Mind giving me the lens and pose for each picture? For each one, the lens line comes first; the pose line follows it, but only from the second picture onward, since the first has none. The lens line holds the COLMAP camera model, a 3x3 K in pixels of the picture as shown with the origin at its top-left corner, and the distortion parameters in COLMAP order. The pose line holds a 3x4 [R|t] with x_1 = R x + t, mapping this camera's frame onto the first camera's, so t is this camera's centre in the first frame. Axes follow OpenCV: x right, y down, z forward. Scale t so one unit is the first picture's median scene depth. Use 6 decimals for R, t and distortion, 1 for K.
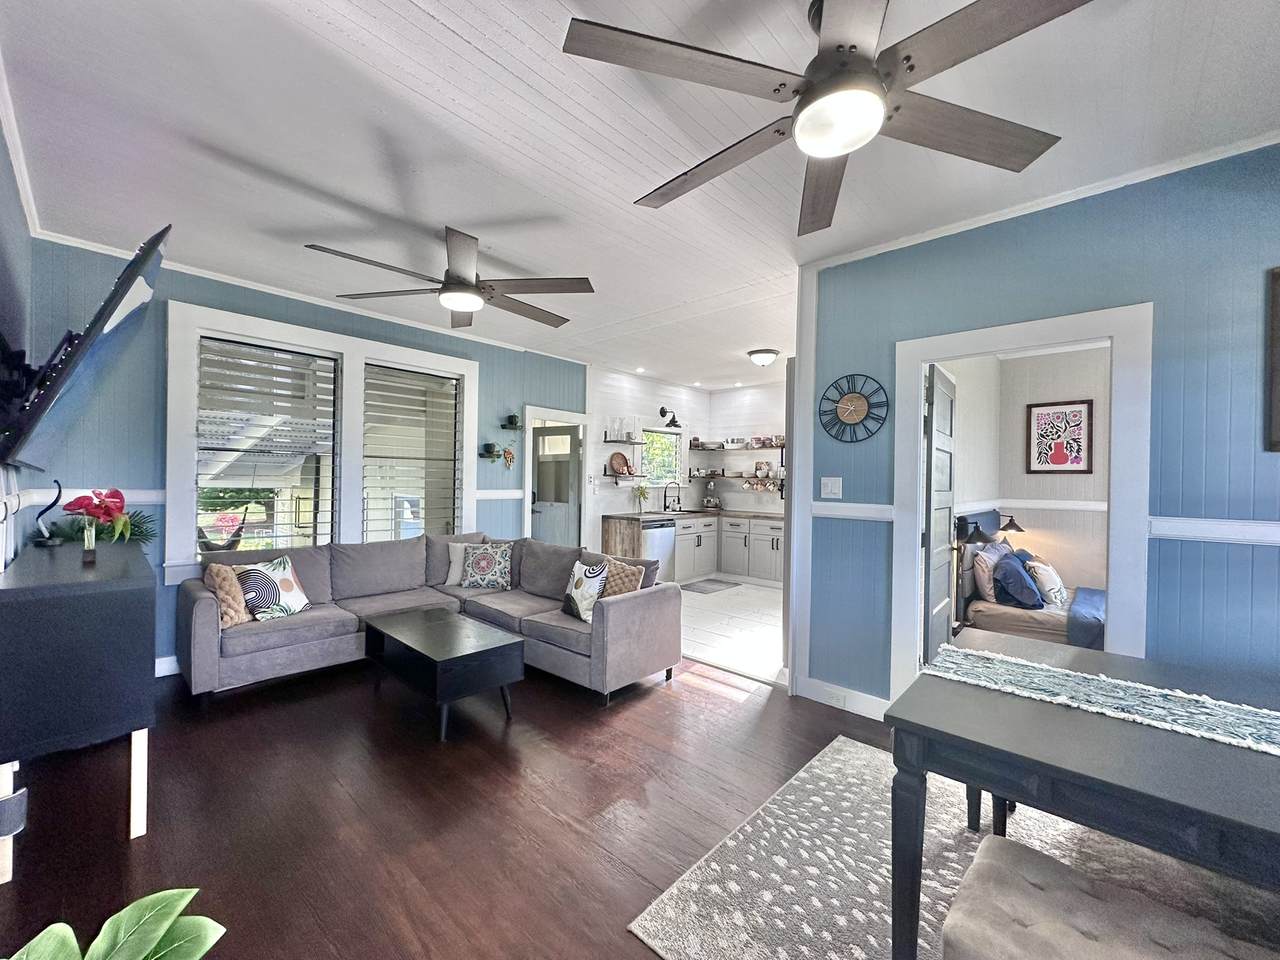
lens RADIAL K [[512.2, 0, 638.0], [0, 512.2, 479.6], [0, 0, 1]] dist [0.000133, 0.000047]
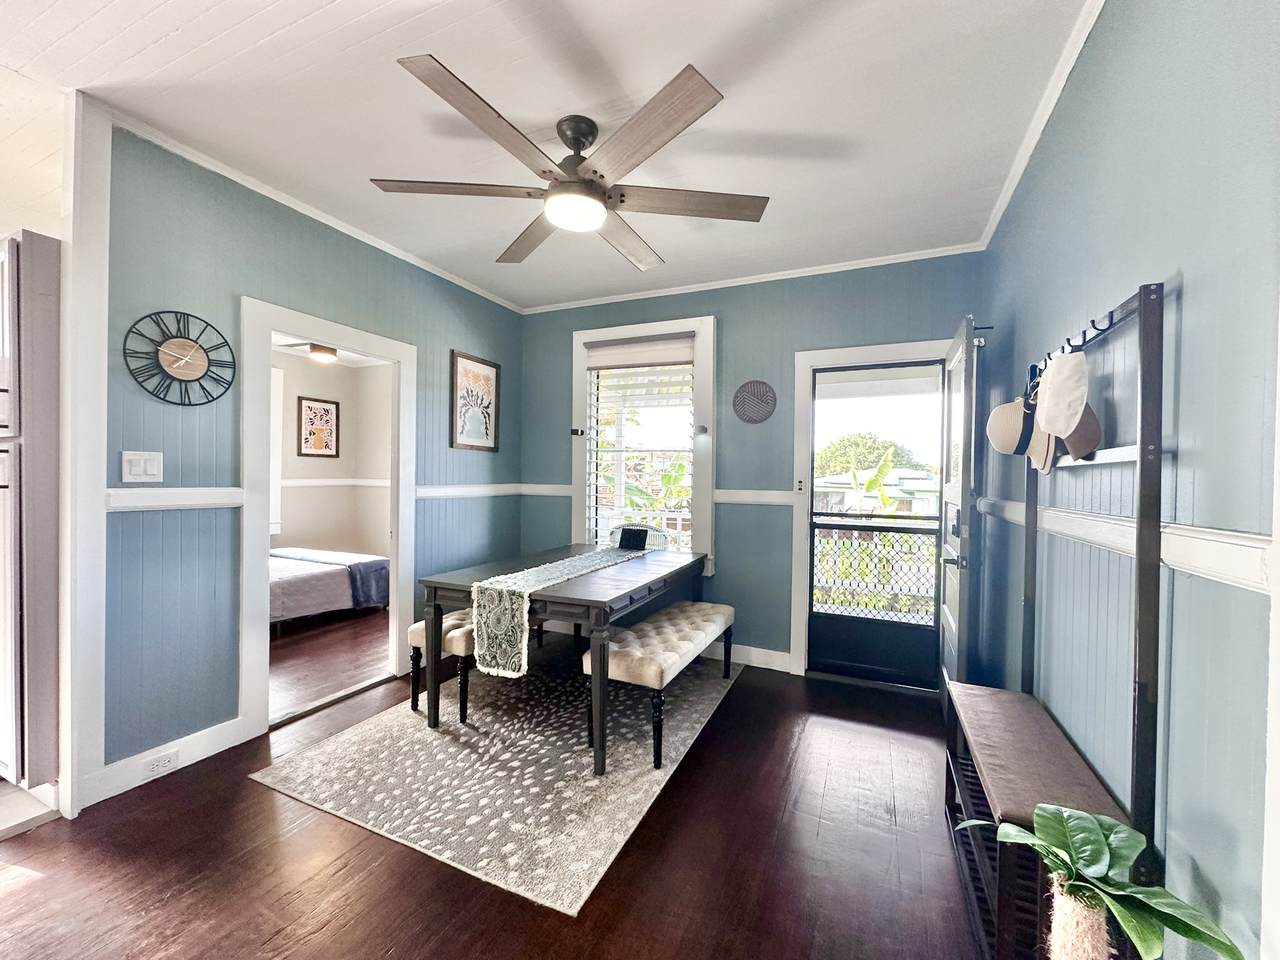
lens RADIAL K [[512.2, 0, 638.1], [0, 512.2, 482.9], [0, 0, 1]] dist [0.000133, 0.000047]
pose [[-0.315867, -0.022869, 0.948528, -0.512132], [-0.013746, 0.999715, 0.019525, 0.016218], [-0.948704, -0.006871, -0.316091, 0.639003]]
